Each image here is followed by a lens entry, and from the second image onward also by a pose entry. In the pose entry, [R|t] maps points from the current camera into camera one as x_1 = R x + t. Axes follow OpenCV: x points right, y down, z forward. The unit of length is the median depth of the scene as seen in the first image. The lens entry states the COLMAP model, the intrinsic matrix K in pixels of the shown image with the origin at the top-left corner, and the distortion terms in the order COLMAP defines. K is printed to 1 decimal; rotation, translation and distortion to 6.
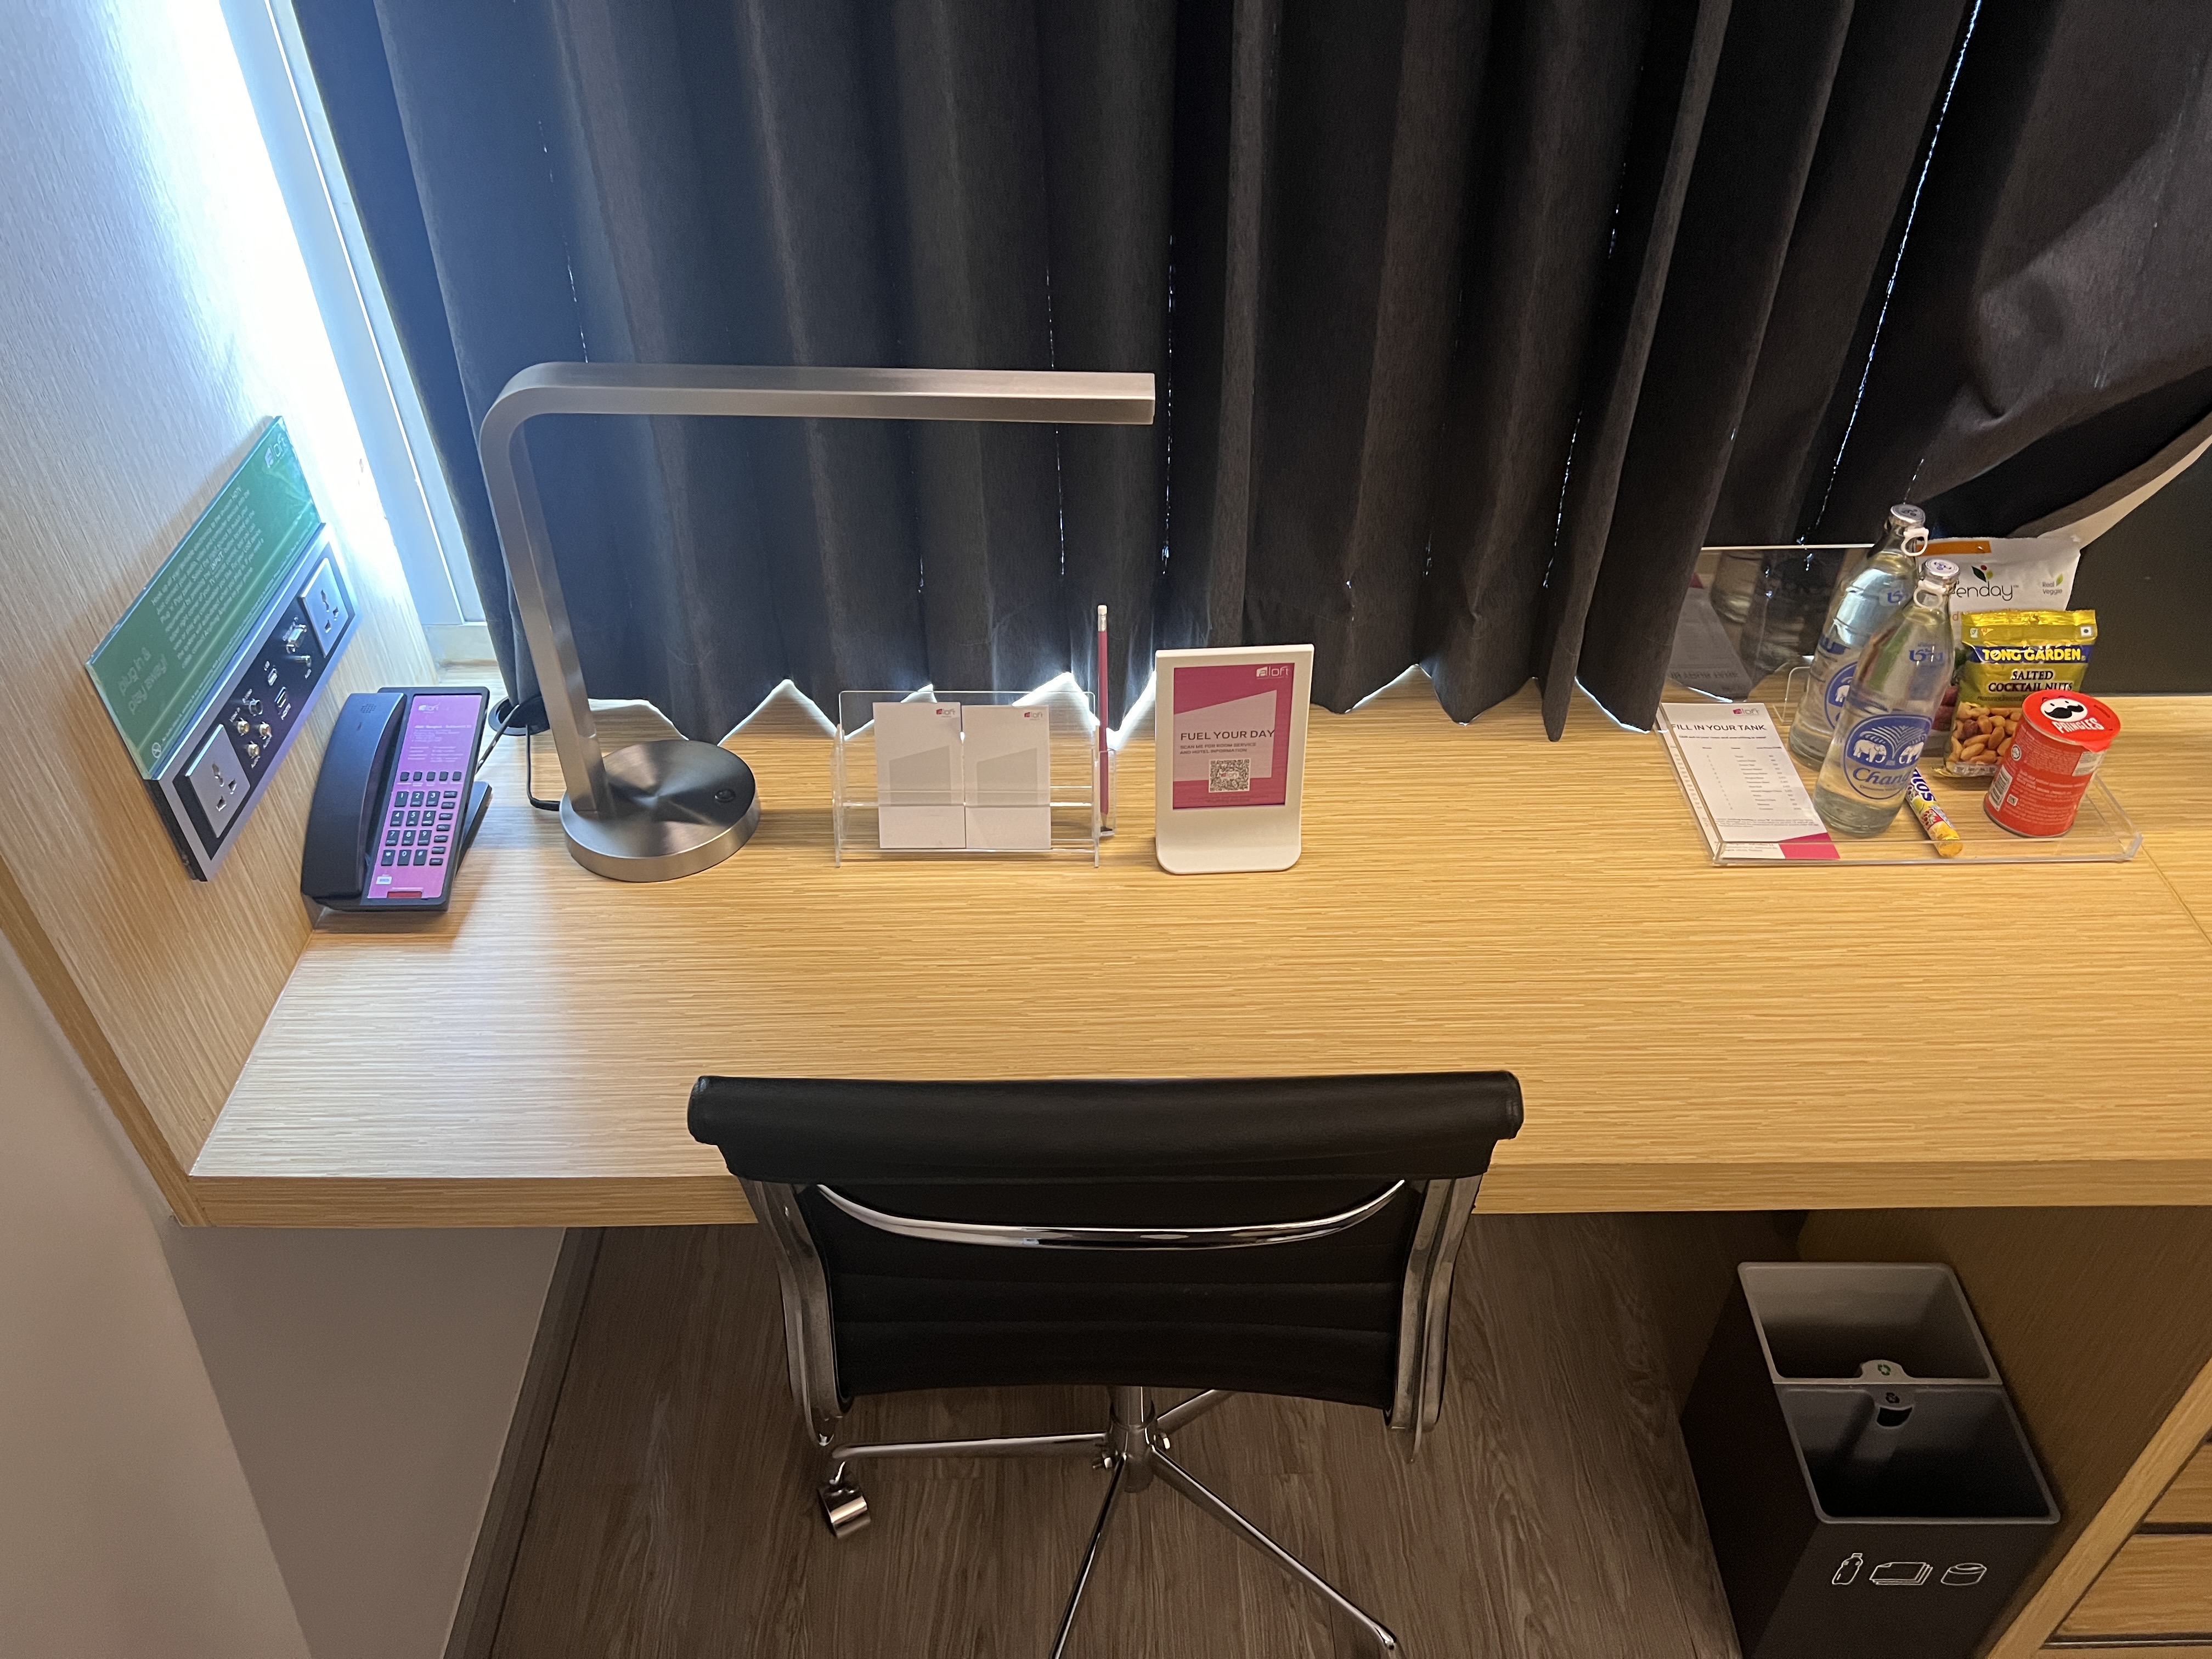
lens RADIAL K [[1656.3, 0, 1106.0], [0, 1656.3, 829.5], [0, 0, 1]] dist [0.040871, -0.050287]
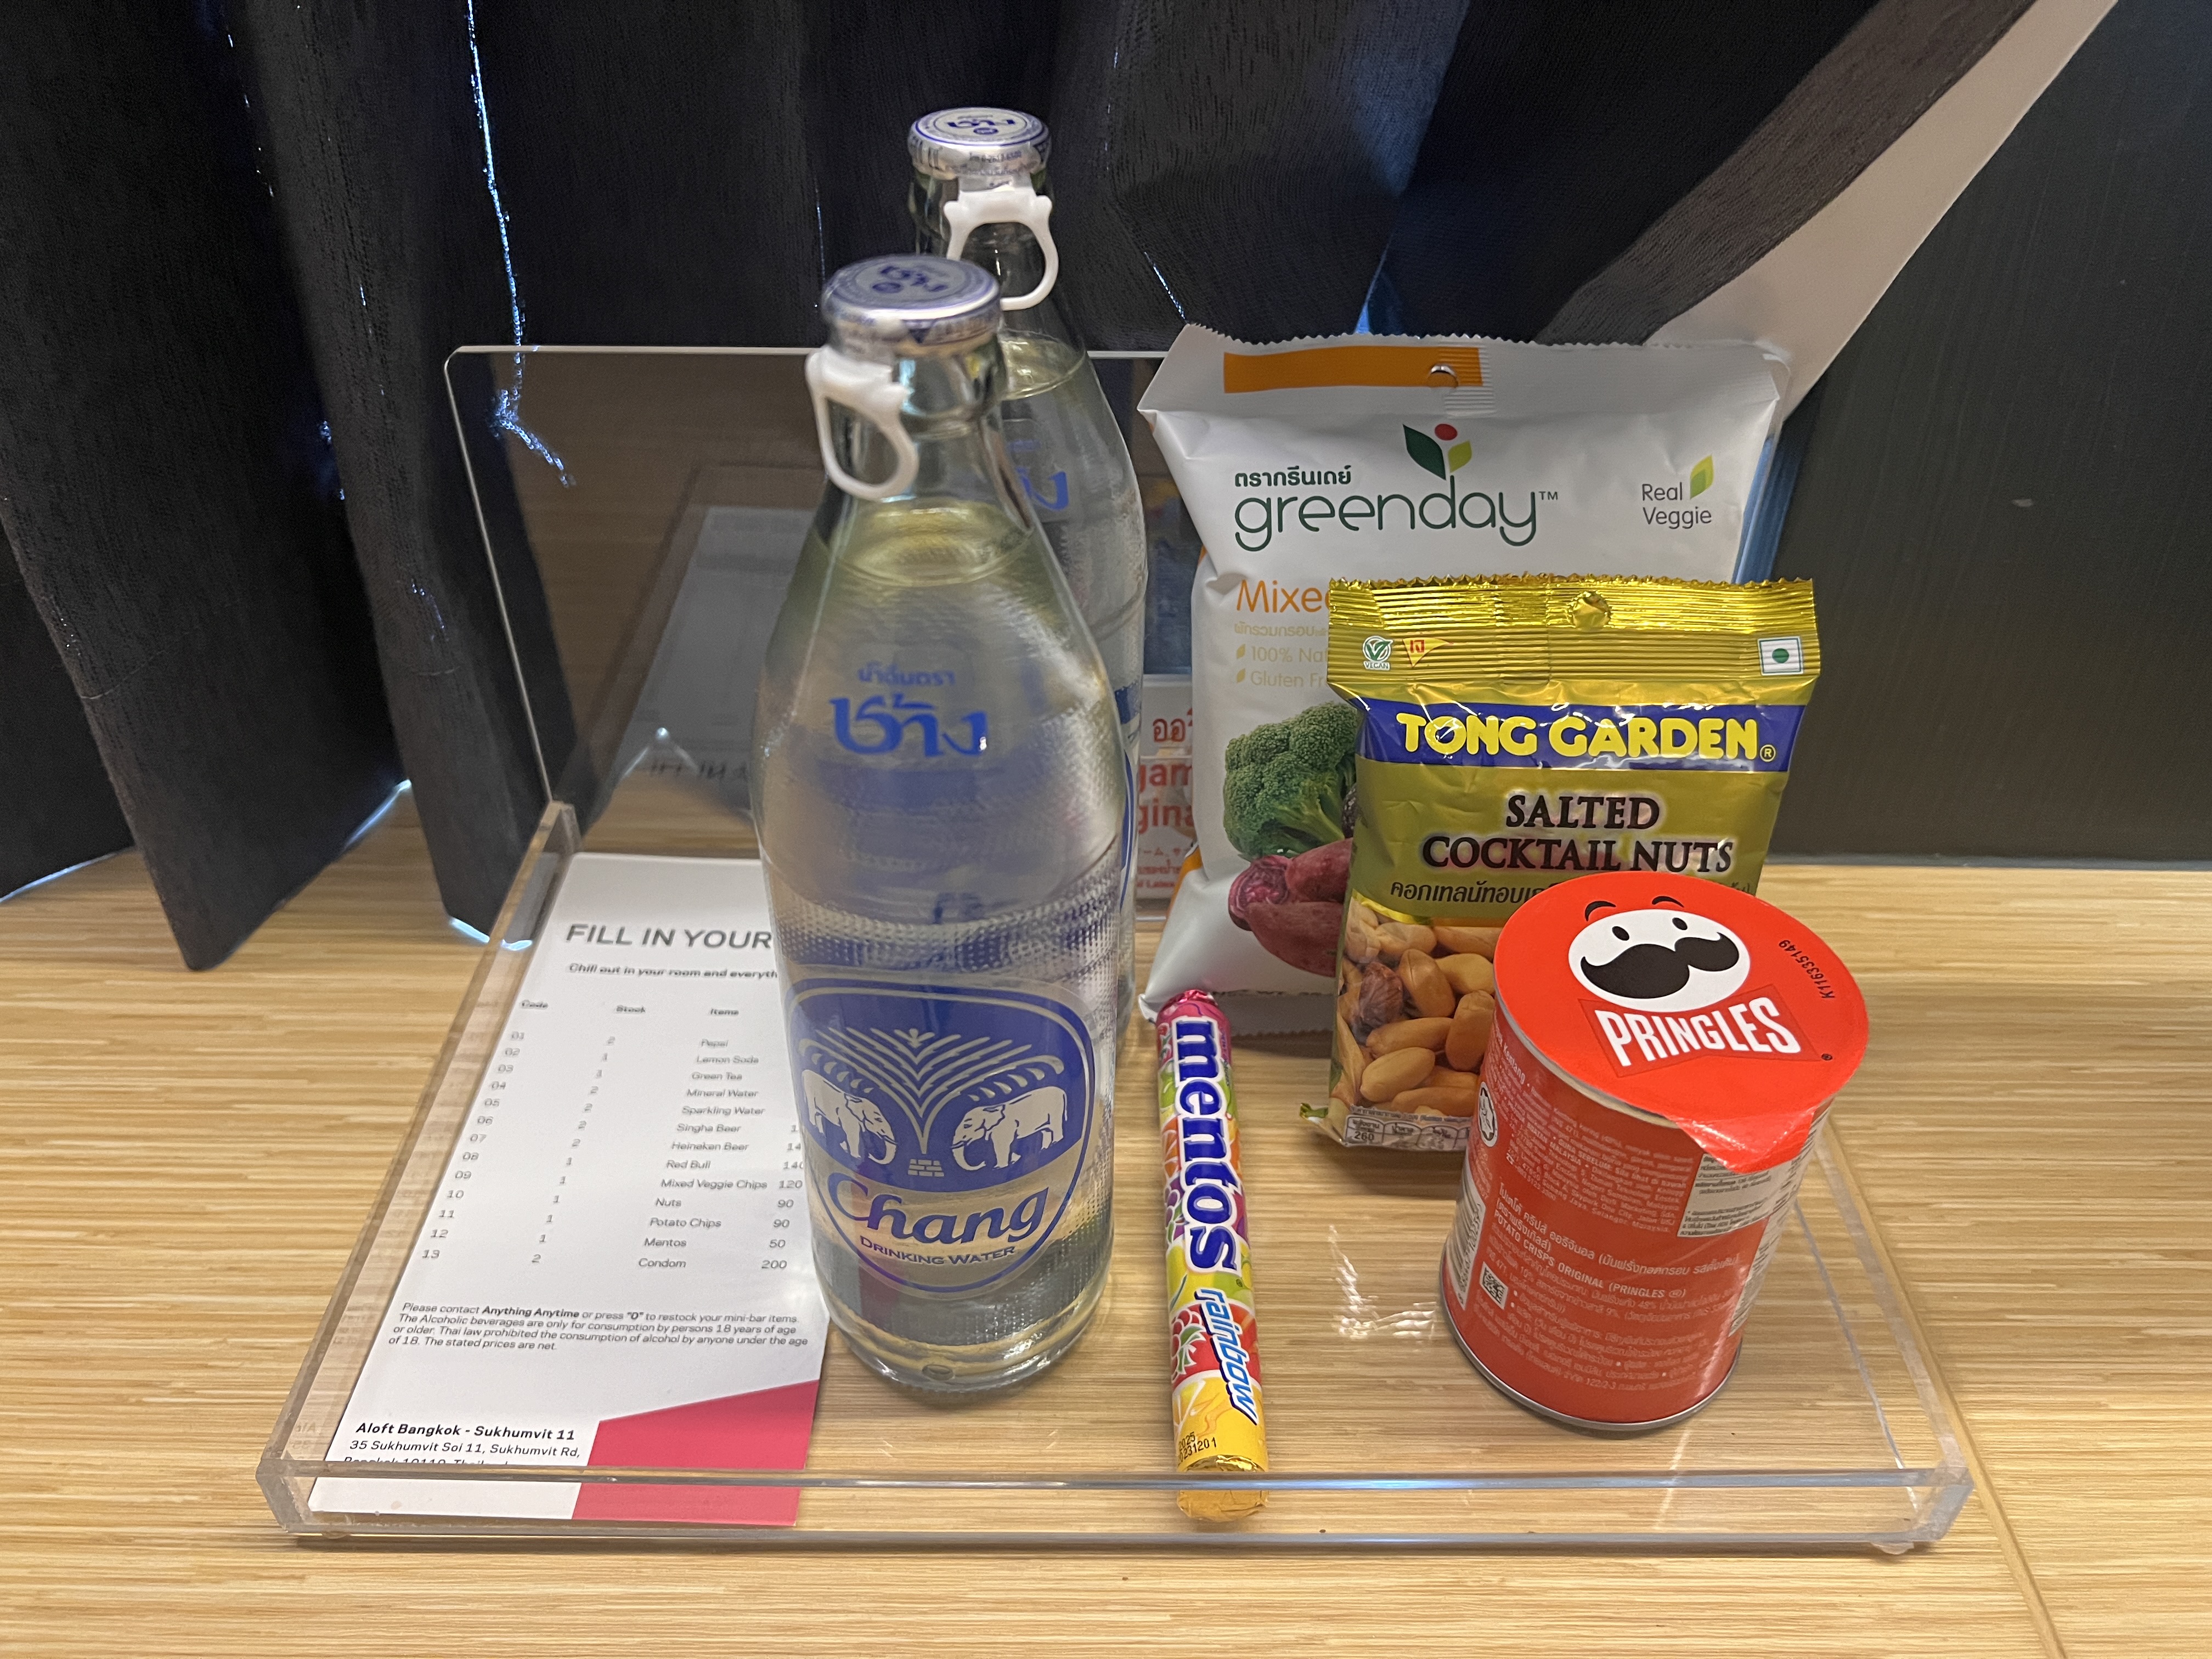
lens RADIAL K [[1656.3, 0, 1106.0], [0, 1656.3, 829.5], [0, 0, 1]] dist [0.040871, -0.050287]
pose [[0.999650, 0.024799, 0.009180, 0.481866], [-0.024386, 0.998789, -0.042739, -0.077264], [-0.010229, 0.042500, 0.999044, 0.741137]]
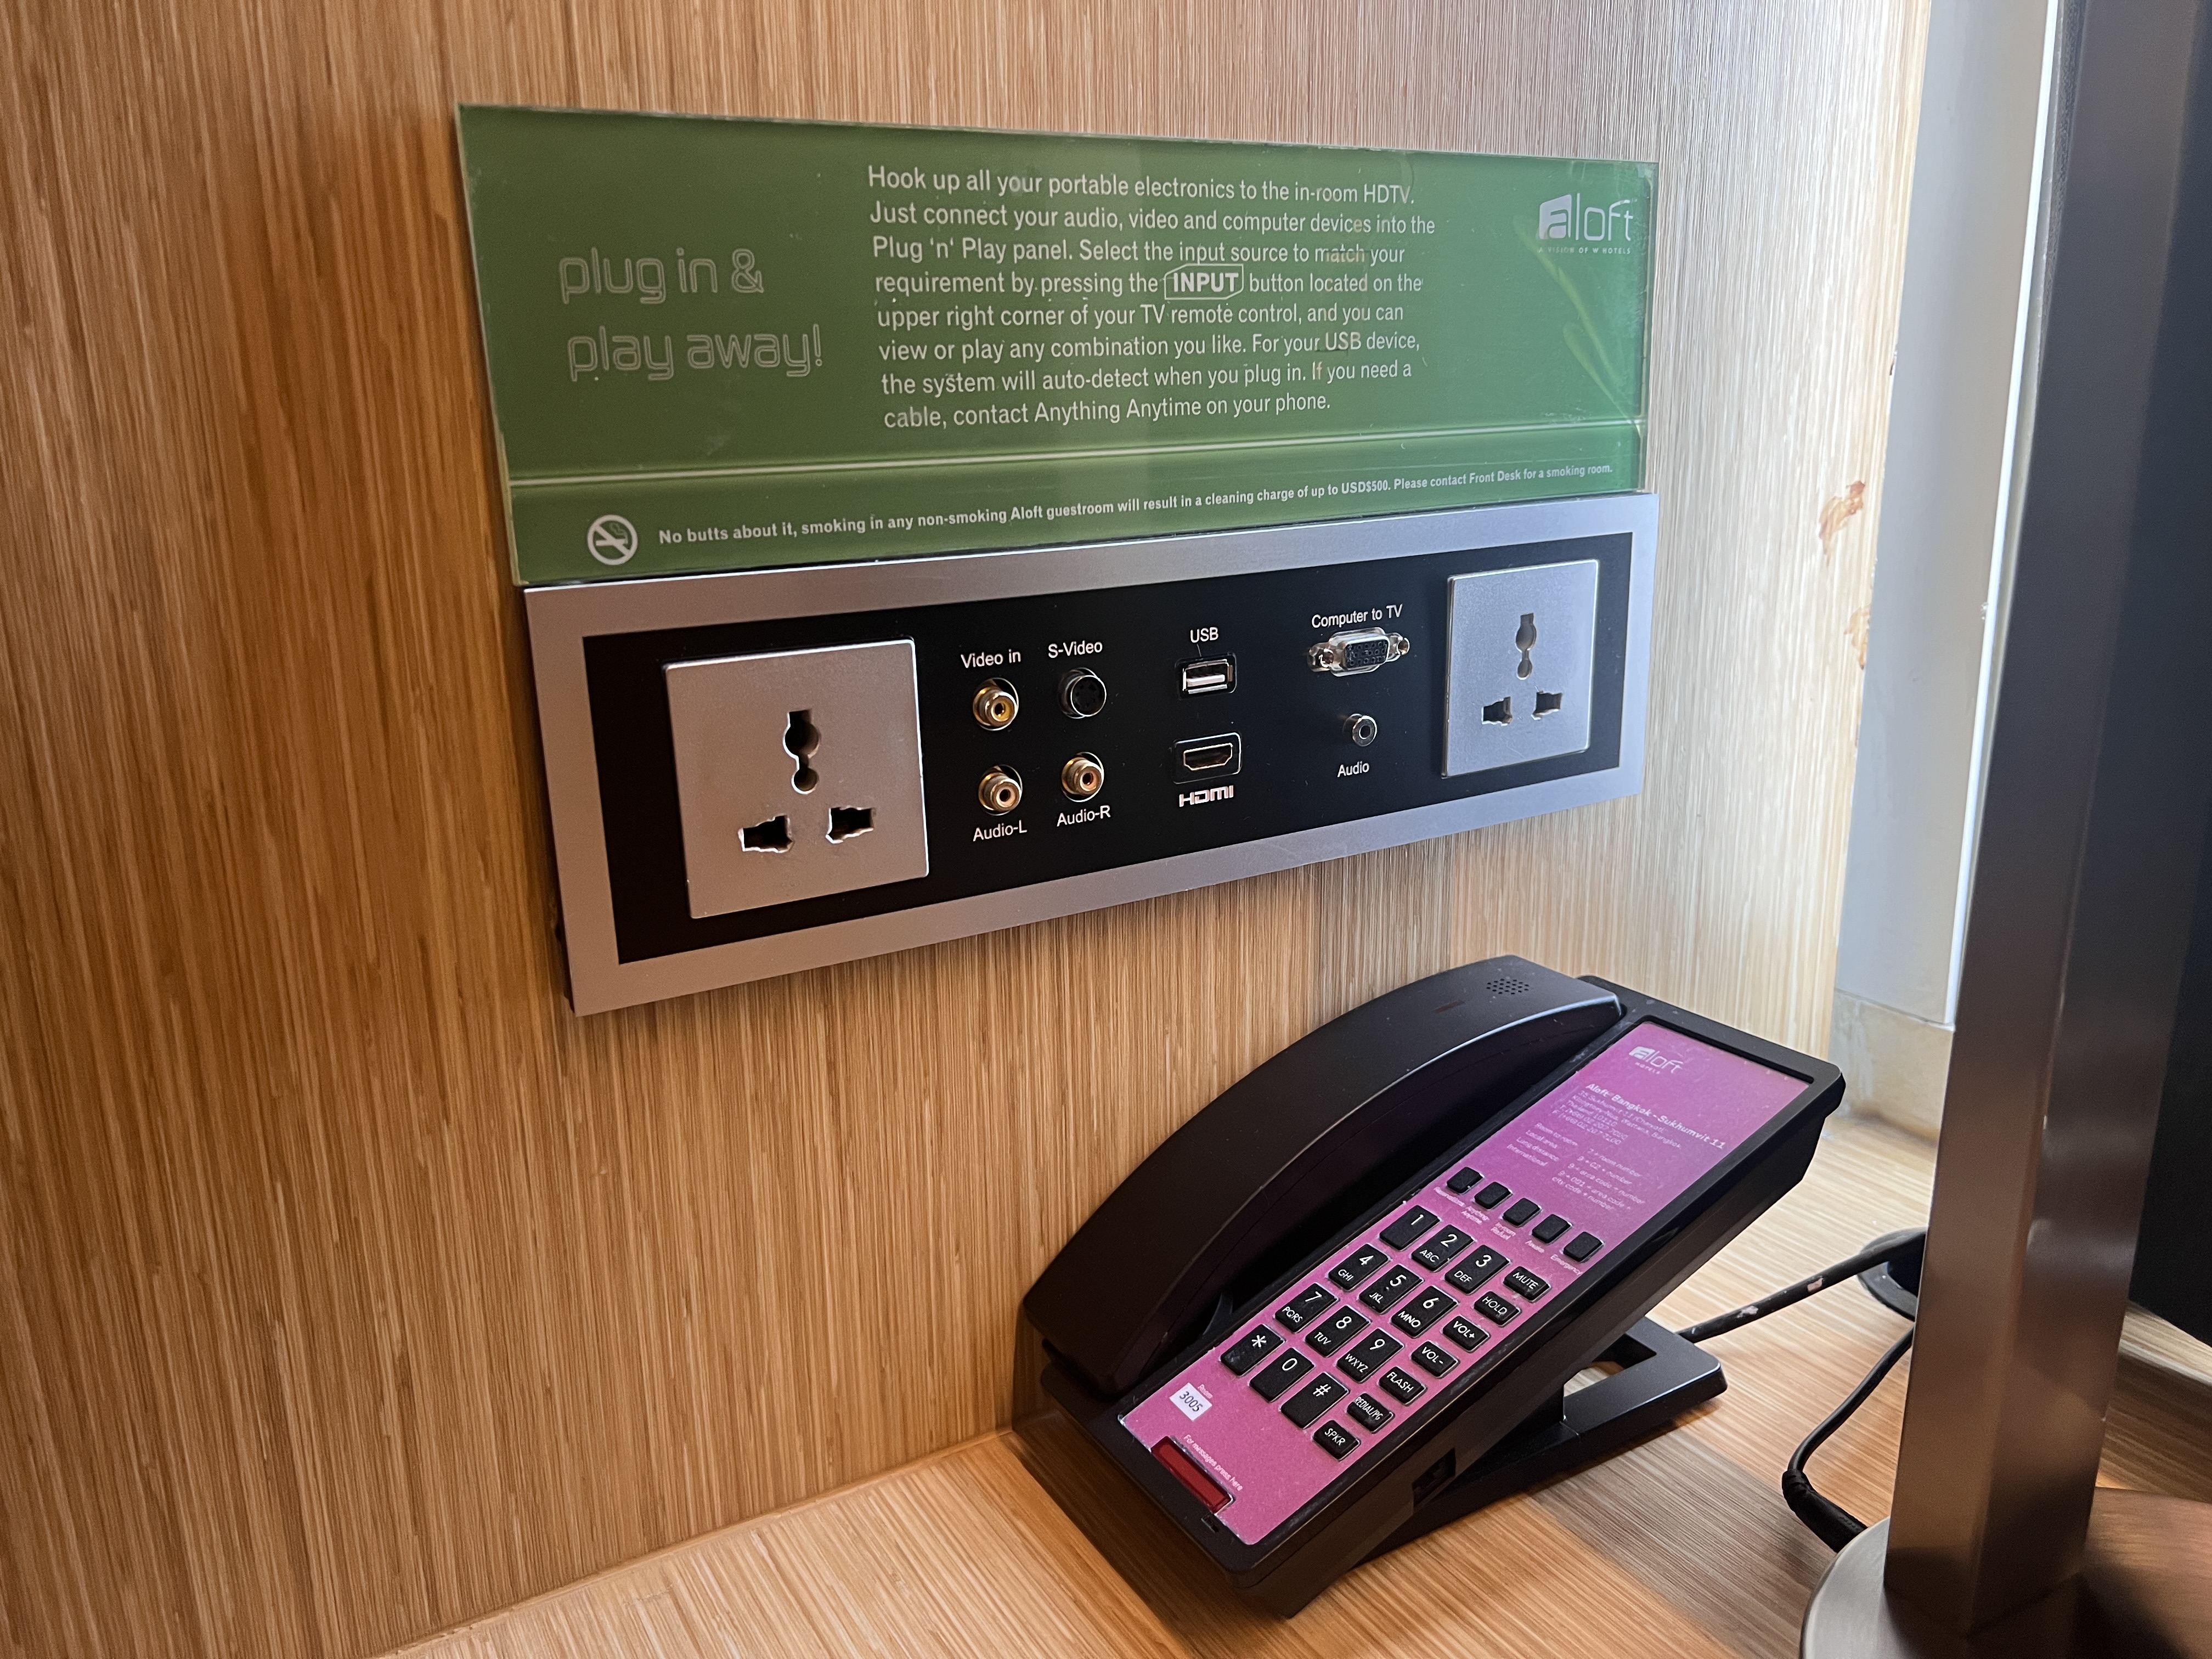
lens RADIAL K [[1656.3, 0, 1106.0], [0, 1656.3, 829.5], [0, 0, 1]] dist [0.040871, -0.050287]
pose [[0.504293, 0.216503, -0.835951, -0.197951], [-0.544839, 0.830823, -0.113503, -0.013660], [0.669954, 0.512698, 0.536938, 0.740403]]
